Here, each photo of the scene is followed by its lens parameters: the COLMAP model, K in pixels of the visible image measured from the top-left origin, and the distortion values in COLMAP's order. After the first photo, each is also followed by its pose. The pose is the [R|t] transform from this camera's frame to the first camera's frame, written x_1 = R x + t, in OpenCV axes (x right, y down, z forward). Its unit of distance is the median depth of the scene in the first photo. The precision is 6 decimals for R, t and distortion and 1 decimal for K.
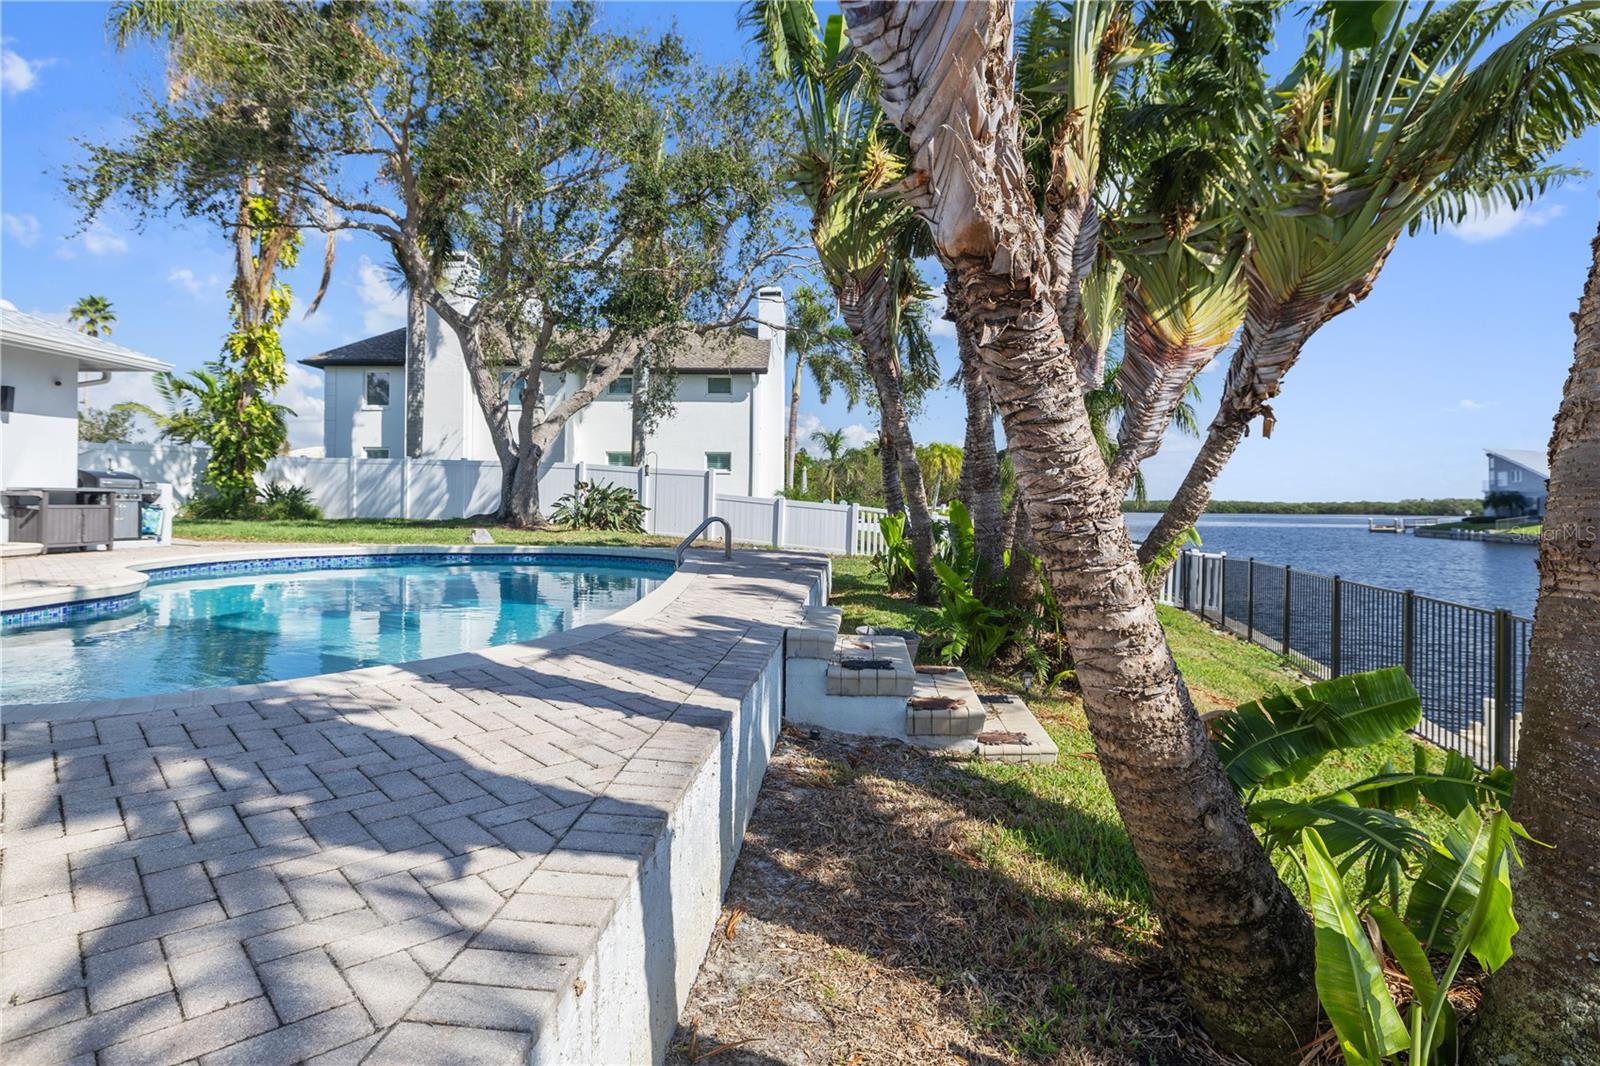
lens RADIAL K [[863.4, 0, 816.4], [0, 863.4, 494.3], [0, 0, 1]] dist [-0.000599, -0.000217]
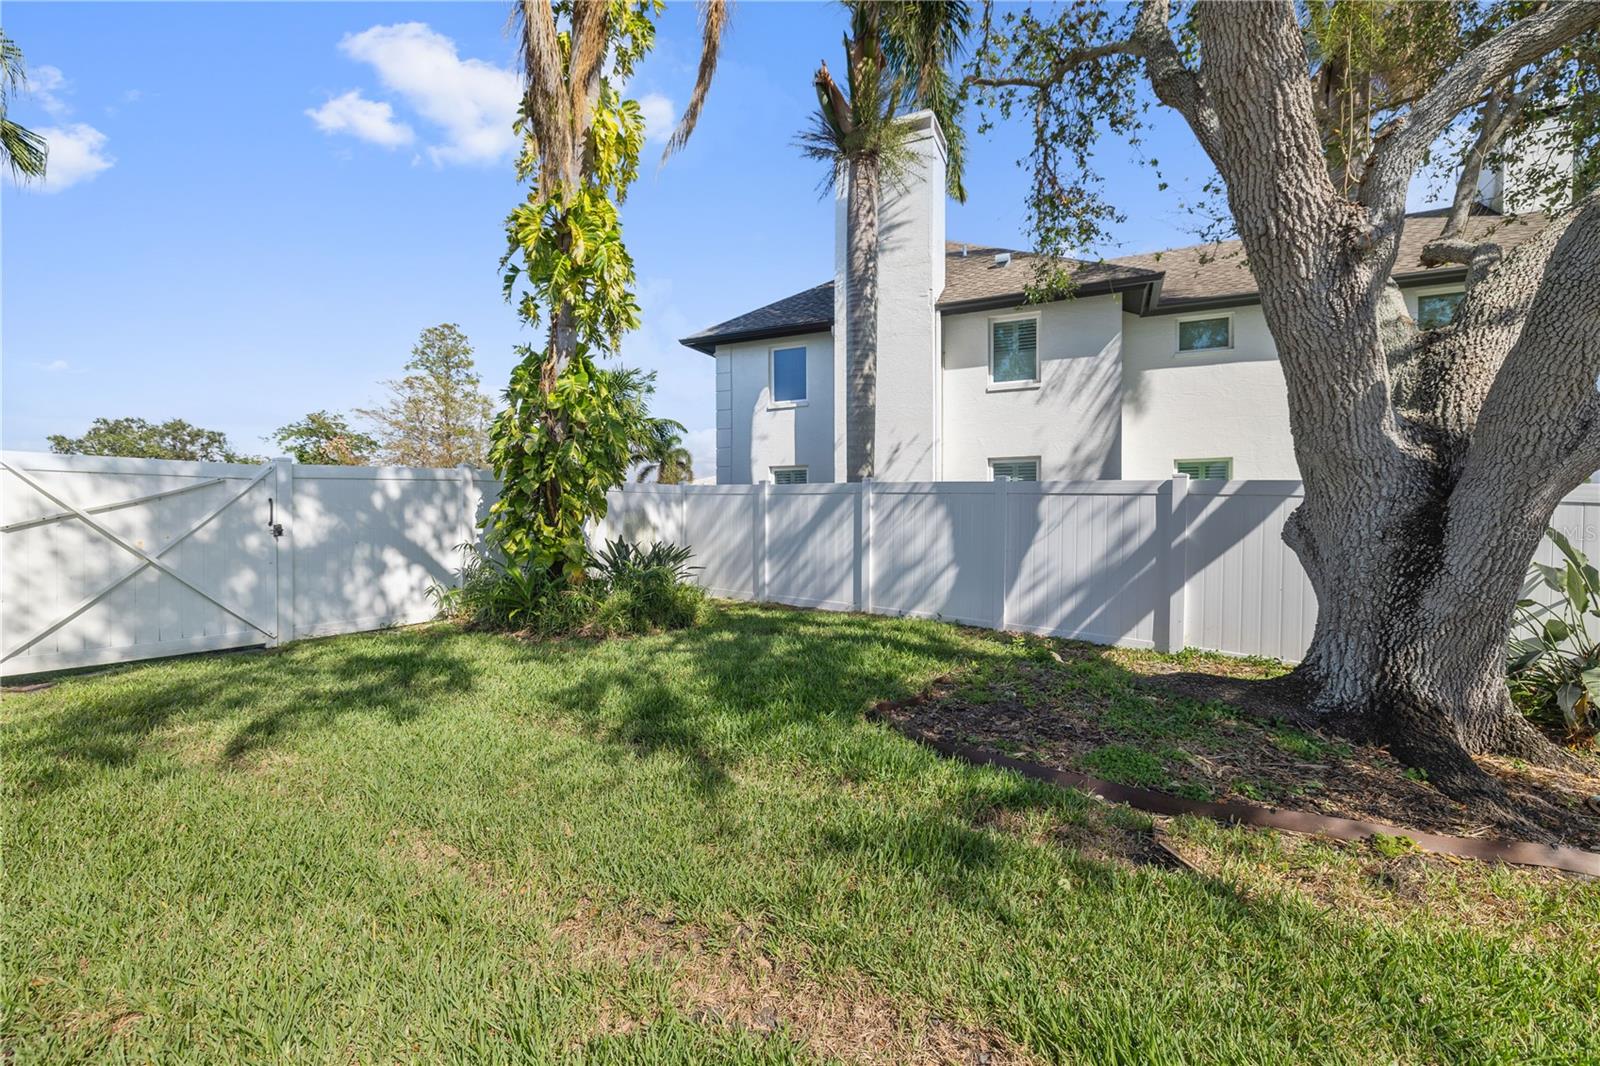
lens RADIAL K [[711.9, 0, 800.5], [0, 711.9, 531.9], [0, 0, 1]] dist [-0.002151, -0.000139]
pose [[0.916610, 0.006553, -0.399728, -0.372782], [0.006540, 0.999486, 0.031381, -0.029154], [0.399729, -0.031378, 0.916096, 0.669223]]
